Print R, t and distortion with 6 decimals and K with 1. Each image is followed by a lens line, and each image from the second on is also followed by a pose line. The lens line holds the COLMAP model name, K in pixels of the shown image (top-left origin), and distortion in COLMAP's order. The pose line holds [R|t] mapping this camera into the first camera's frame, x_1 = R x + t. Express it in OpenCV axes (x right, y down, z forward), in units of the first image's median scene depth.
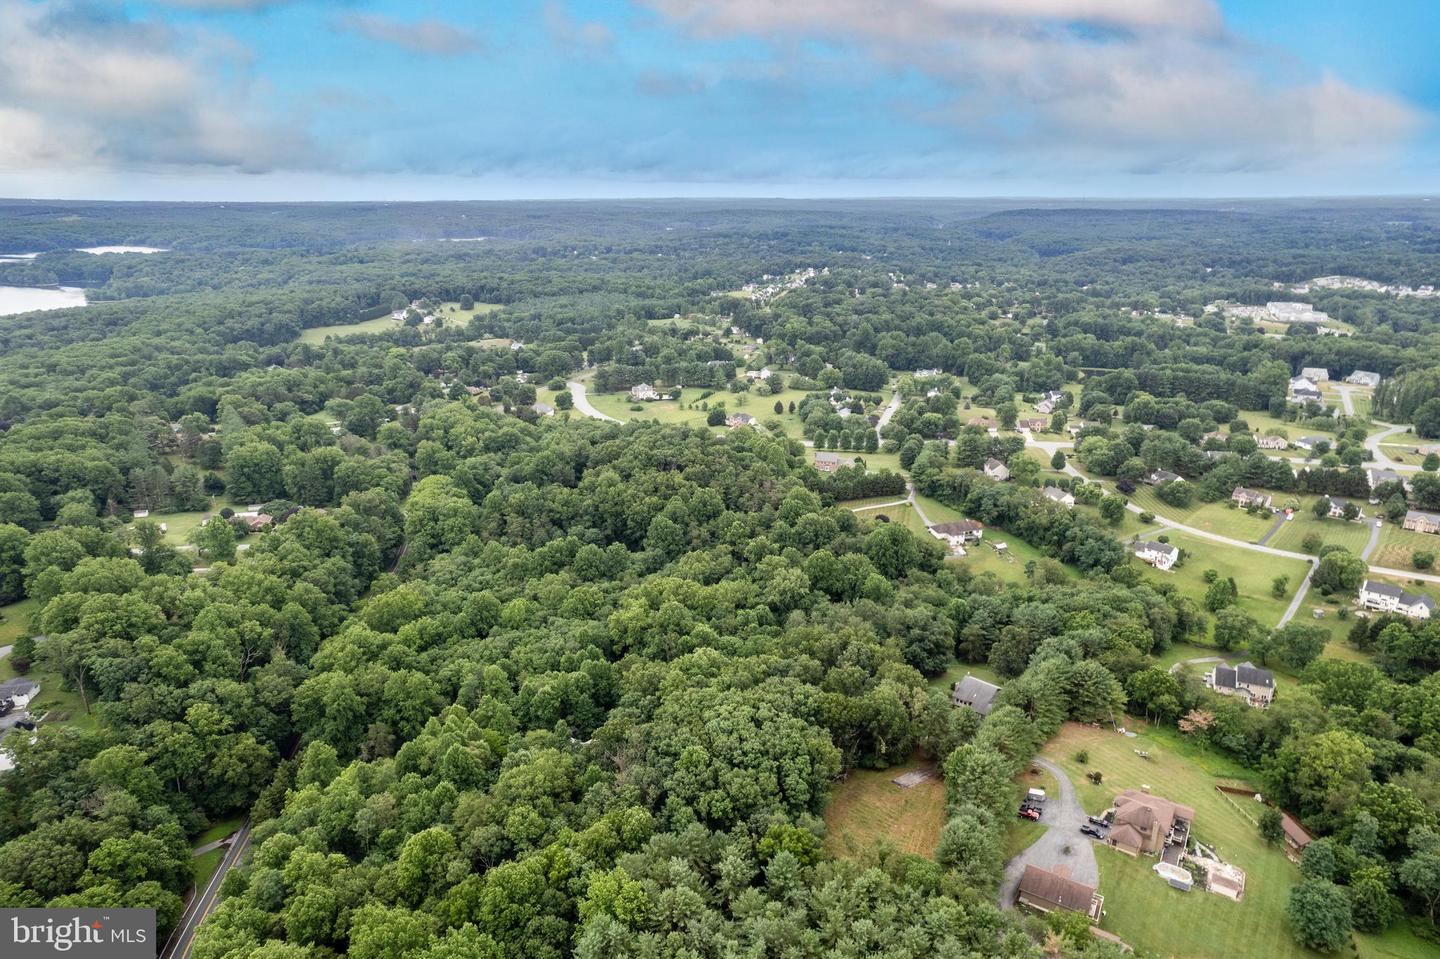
lens RADIAL K [[912.2, 0, 723.4], [0, 912.2, 480.2], [0, 0, 1]] dist [-0.023206, 0.038751]
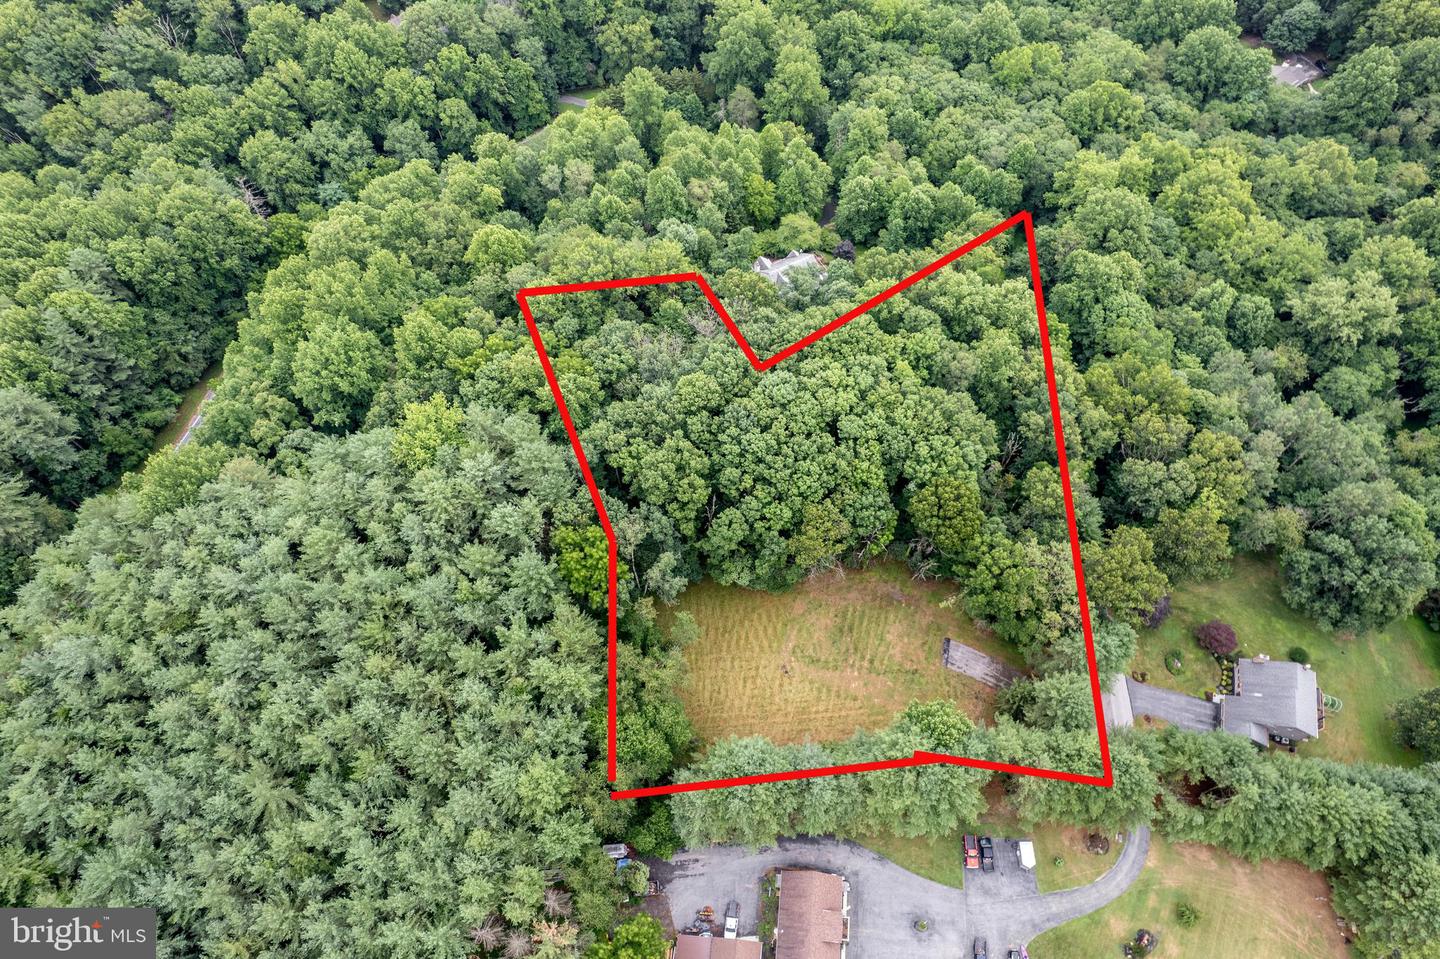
lens RADIAL K [[926.3, 0, 725.7], [0, 926.3, 481.4], [0, 0, 1]] dist [-0.081936, 0.079578]
pose [[0.452876, 0.777061, -0.437126, 0.216483], [-0.270871, 0.587029, 0.762906, -0.132422], [0.849430, -0.227097, 0.476335, 0.401527]]
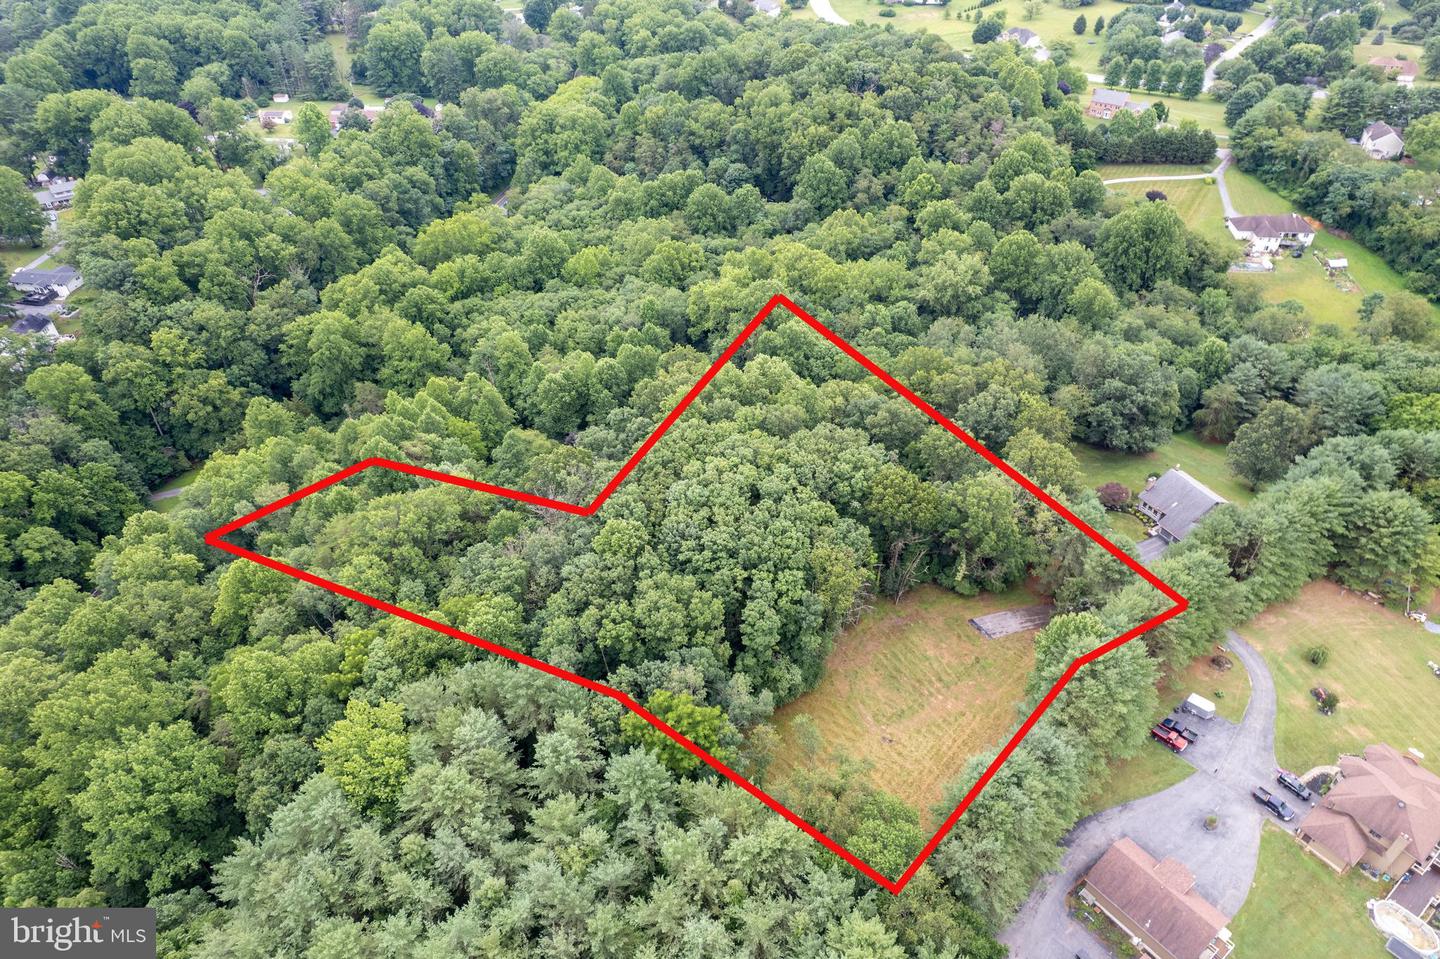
lens RADIAL K [[946.4, 0, 725.6], [0, 946.4, 478.4], [0, 0, 1]] dist [-0.078677, 0.075721]
pose [[0.942639, 0.196237, -0.270043, 0.125999], [-0.087052, 0.925479, 0.368661, 0.011384], [0.322264, -0.324007, 0.889475, 0.278137]]
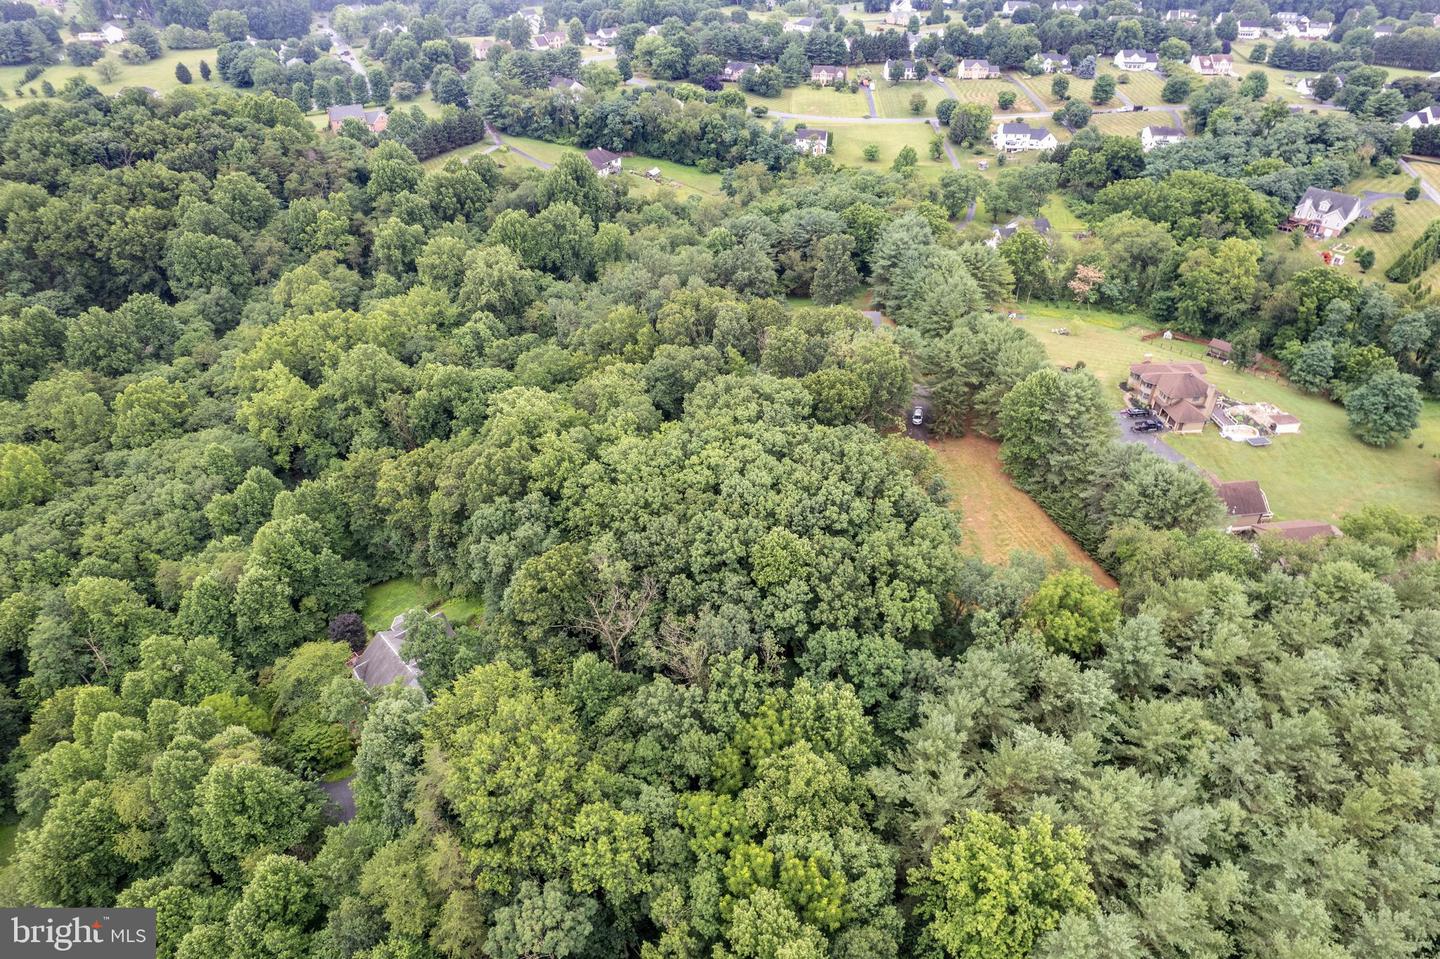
lens RADIAL K [[926.3, 0, 725.7], [0, 926.3, 481.4], [0, 0, 1]] dist [-0.081936, 0.079578]
pose [[0.758403, -0.377697, 0.531196, -0.198261], [0.192149, 0.908327, 0.371512, 0.039938], [-0.622819, -0.179687, 0.761452, 0.382678]]
